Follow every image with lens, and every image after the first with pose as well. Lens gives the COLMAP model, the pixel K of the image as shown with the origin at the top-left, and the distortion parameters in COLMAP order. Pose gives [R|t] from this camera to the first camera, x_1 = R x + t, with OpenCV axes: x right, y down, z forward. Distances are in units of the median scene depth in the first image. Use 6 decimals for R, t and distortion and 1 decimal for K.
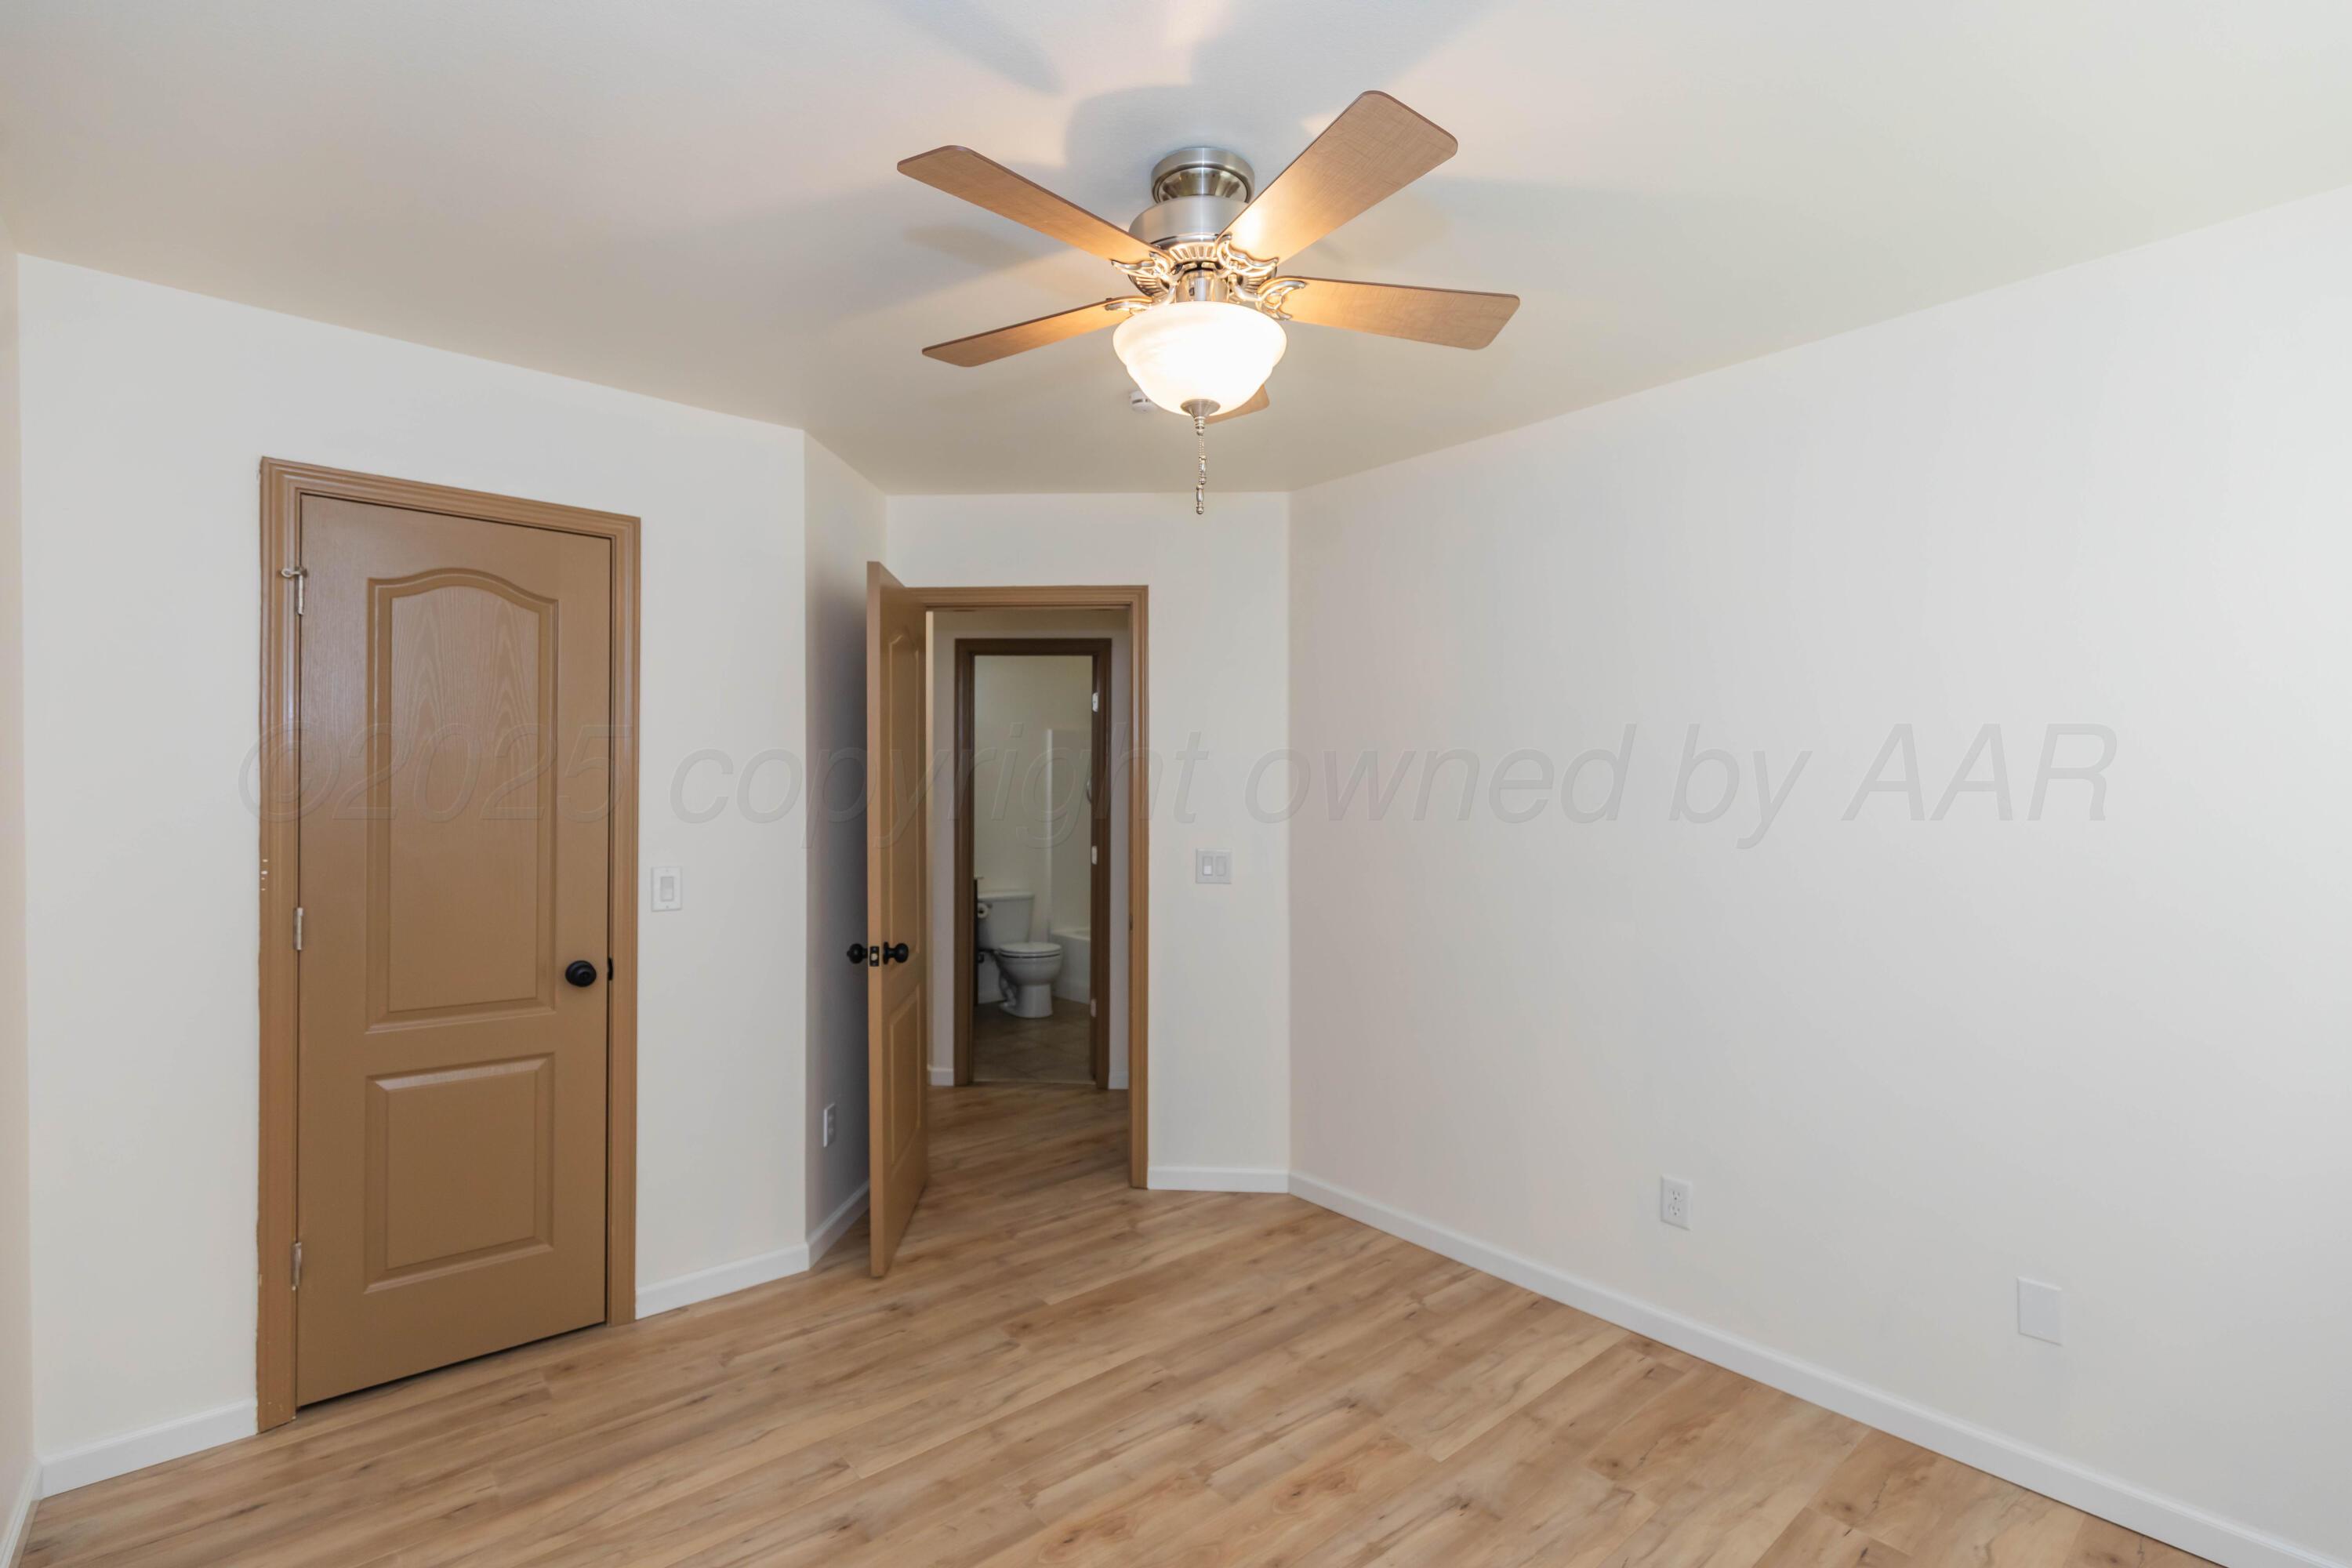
lens RADIAL K [[1082.8, 0, 1178.0], [0, 1082.8, 799.2], [0, 0, 1]] dist [0.002221, -0.000158]
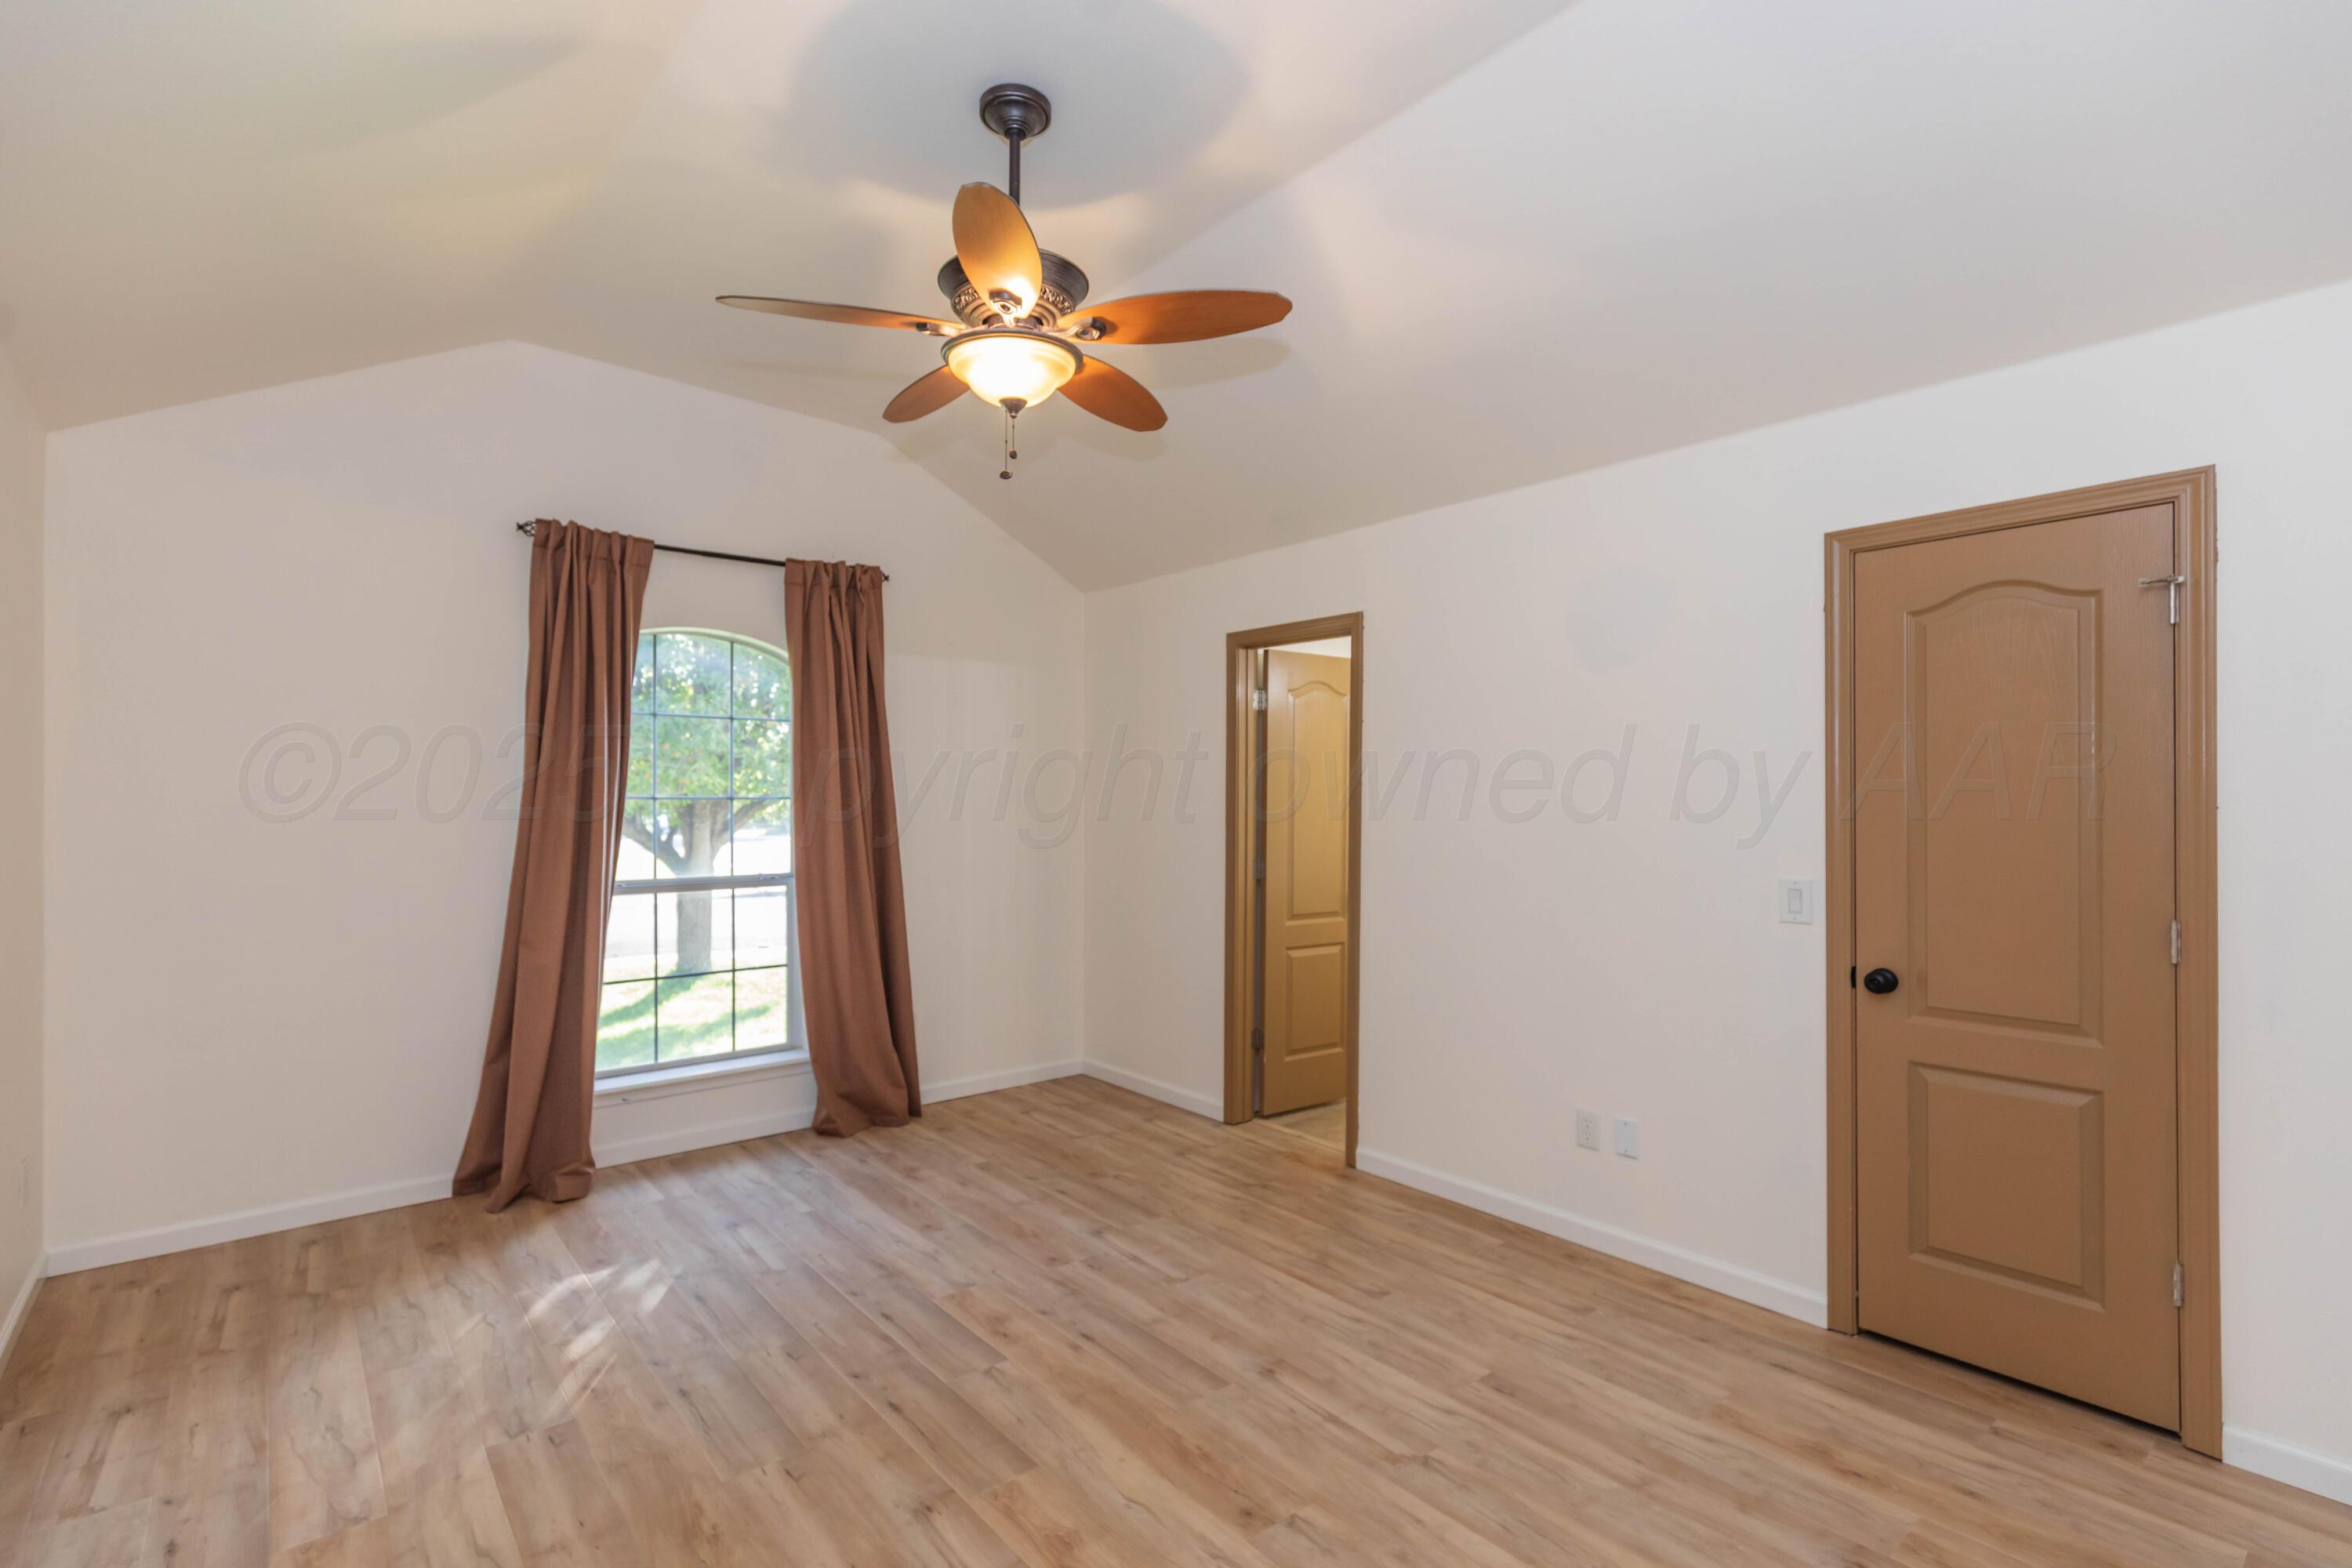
lens RADIAL K [[1101.0, 0, 1188.5], [0, 1101.0, 786.8], [0, 0, 1]] dist [-0.000832, -0.000697]
pose [[-0.035883, -0.018984, -0.999176, 0.423362], [-0.008763, 0.999787, -0.018681, 0.004296], [0.999318, 0.008086, -0.036042, 0.316953]]
